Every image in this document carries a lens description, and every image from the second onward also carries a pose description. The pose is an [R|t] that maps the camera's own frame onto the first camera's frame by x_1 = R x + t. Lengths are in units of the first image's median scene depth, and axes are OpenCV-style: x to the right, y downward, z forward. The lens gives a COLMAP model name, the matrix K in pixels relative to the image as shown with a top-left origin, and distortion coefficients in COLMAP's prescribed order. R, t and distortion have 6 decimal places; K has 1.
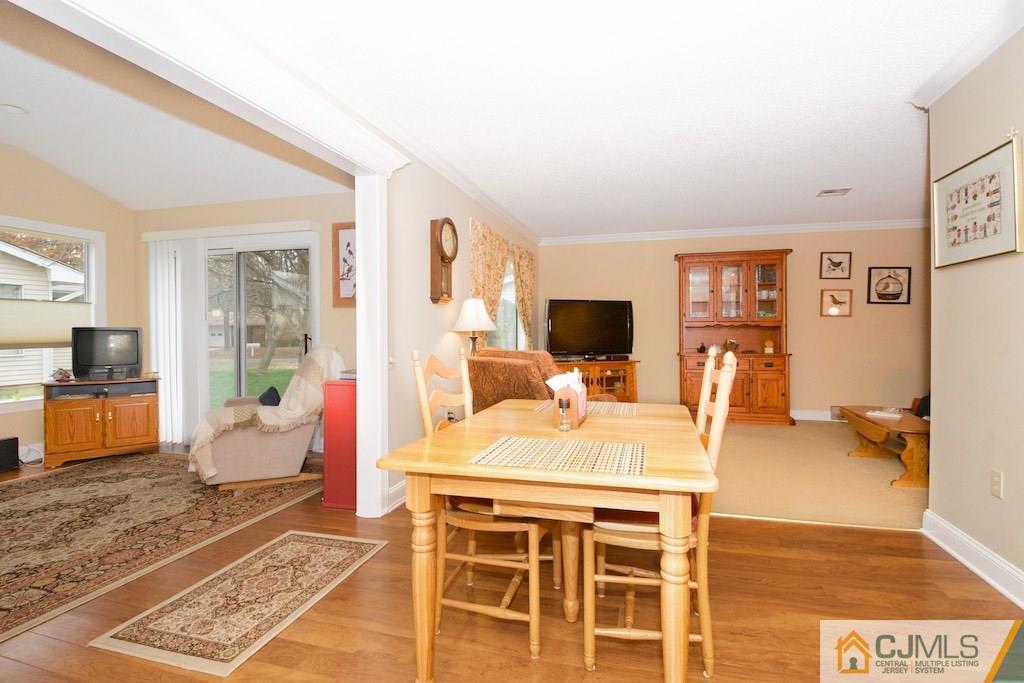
lens RADIAL K [[475.6, 0, 512.0], [0, 475.6, 341.5], [0, 0, 1]] dist [0.000533, -0.000191]
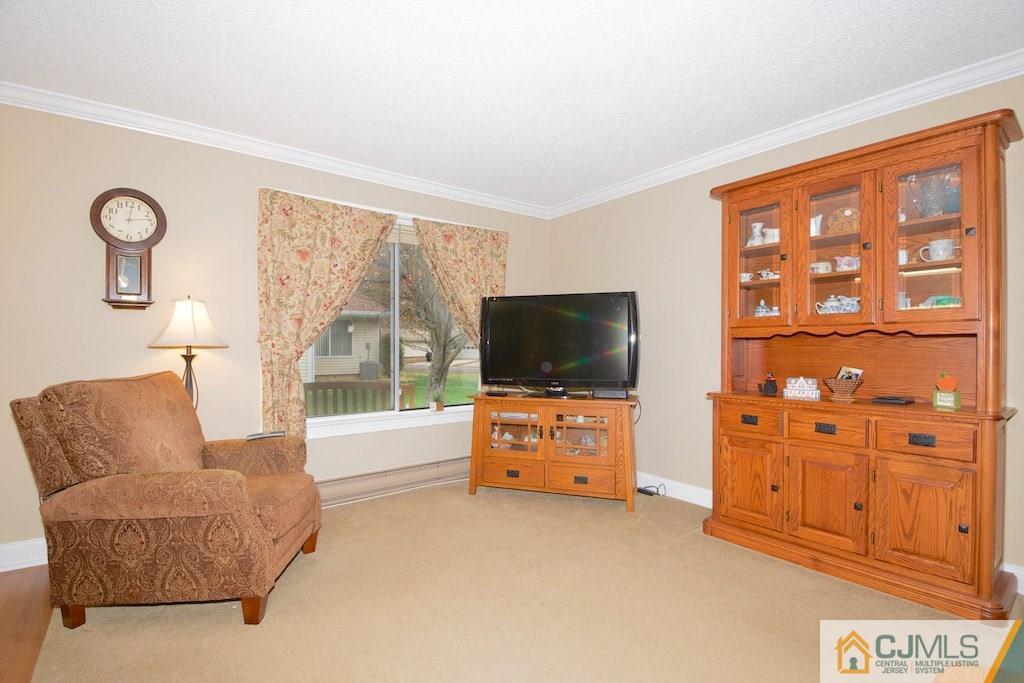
lens RADIAL K [[480.4, 0, 514.1], [0, 480.4, 349.5], [0, 0, 1]] dist [-0.002831, -0.000705]
pose [[0.801493, 0.008351, -0.597946, 0.498027], [-0.015175, 0.999865, -0.006376, -0.013291], [0.597812, 0.014184, 0.801511, 0.503680]]
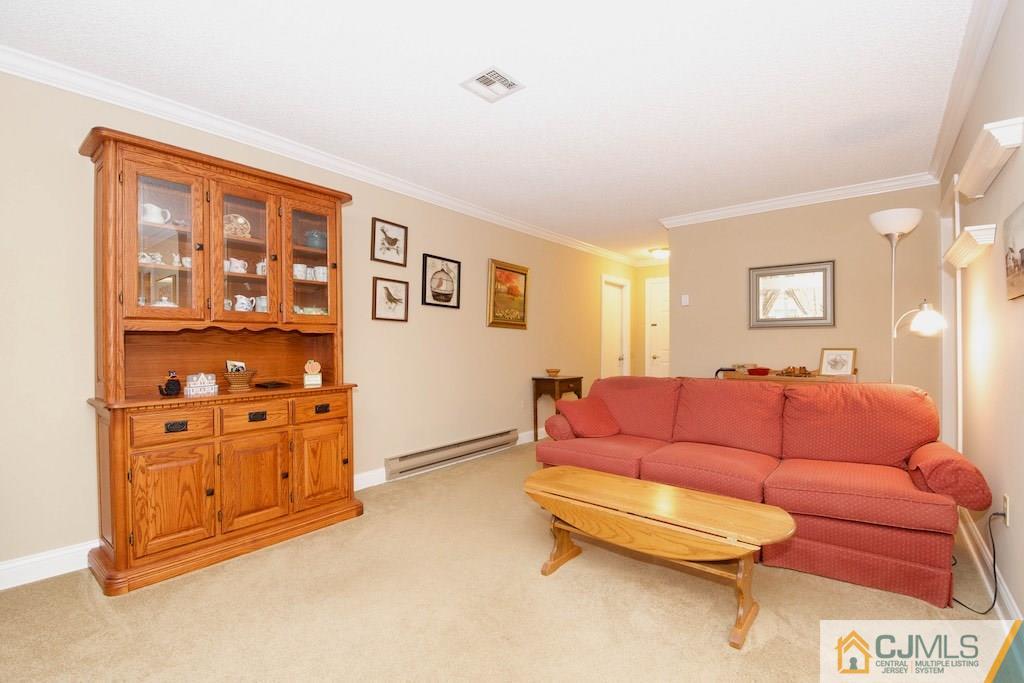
lens RADIAL K [[475.6, 0, 512.0], [0, 475.6, 341.5], [0, 0, 1]] dist [0.000533, -0.000191]
pose [[0.395236, 0.006214, 0.918559, 0.148681], [0.017385, 0.999747, -0.014243, -0.012210], [-0.918415, 0.021598, 0.395028, 0.597817]]
